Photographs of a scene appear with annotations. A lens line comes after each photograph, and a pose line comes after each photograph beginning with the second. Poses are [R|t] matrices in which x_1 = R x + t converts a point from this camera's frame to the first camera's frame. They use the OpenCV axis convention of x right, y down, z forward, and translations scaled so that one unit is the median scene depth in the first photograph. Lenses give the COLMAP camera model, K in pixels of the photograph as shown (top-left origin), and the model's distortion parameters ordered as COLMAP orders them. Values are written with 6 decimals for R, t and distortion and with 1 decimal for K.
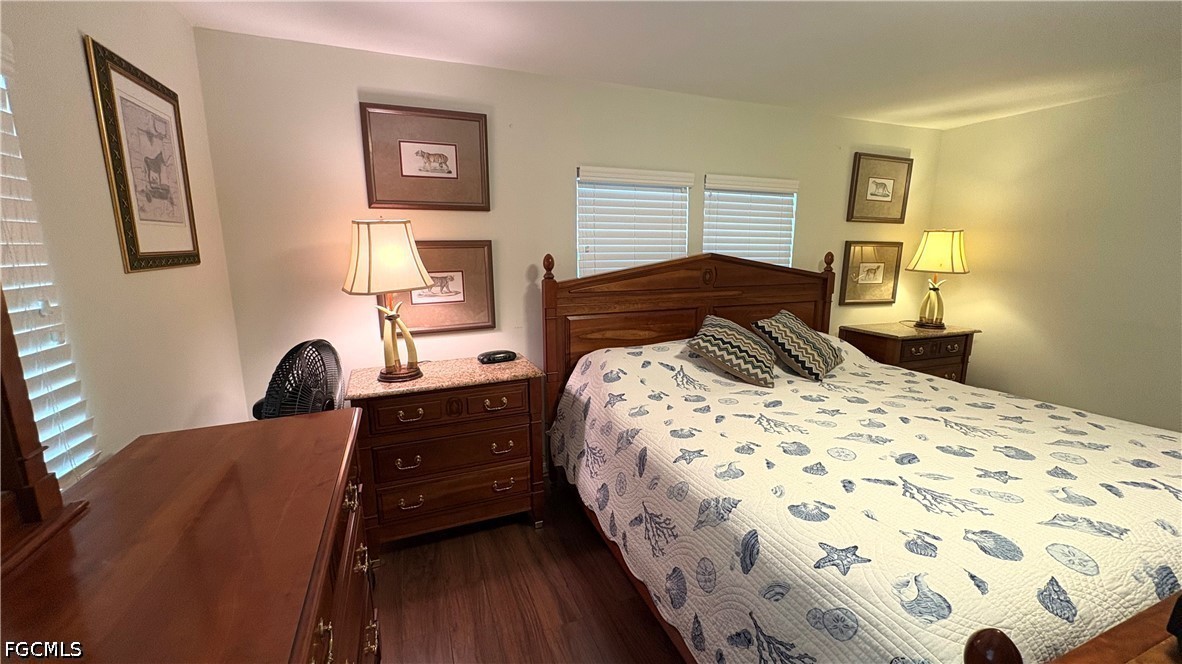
lens RADIAL K [[472.2, 0, 592.8], [0, 472.2, 335.7], [0, 0, 1]] dist [0.001602, 0.000047]
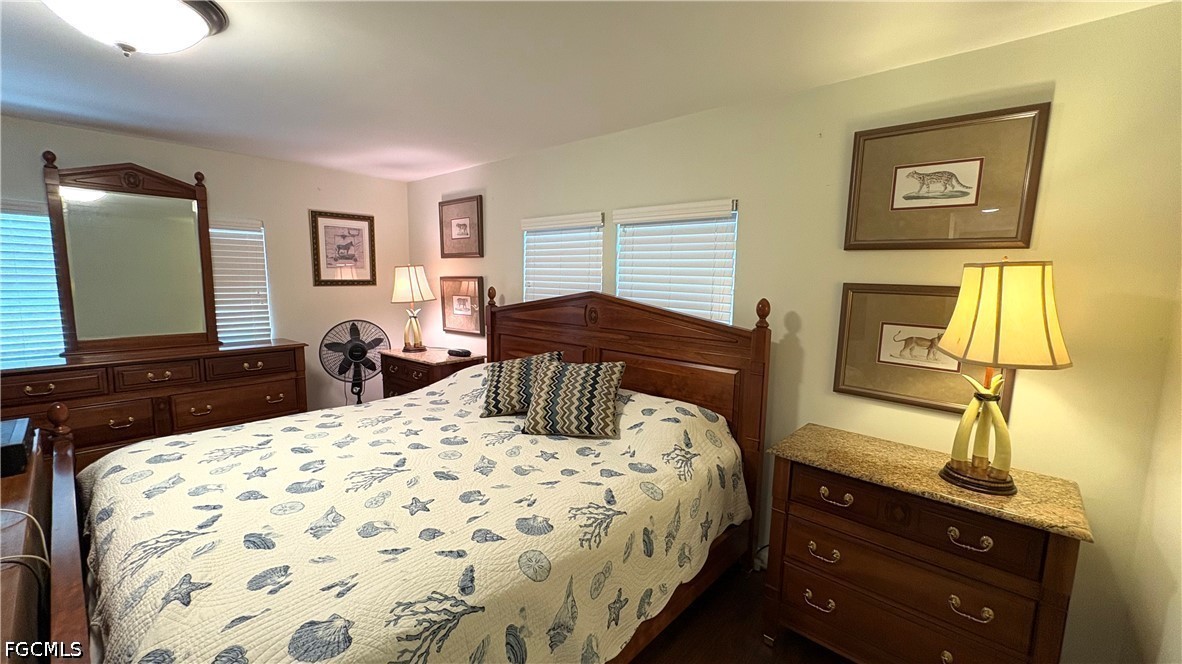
lens RADIAL K [[472.2, 0, 589.2], [0, 472.2, 335.2], [0, 0, 1]] dist [0.001602, 0.000047]
pose [[0.448897, 0.117054, -0.885884, 1.242968], [-0.185191, 0.982046, 0.035920, -0.134483], [0.874183, 0.147933, 0.462515, 0.624852]]
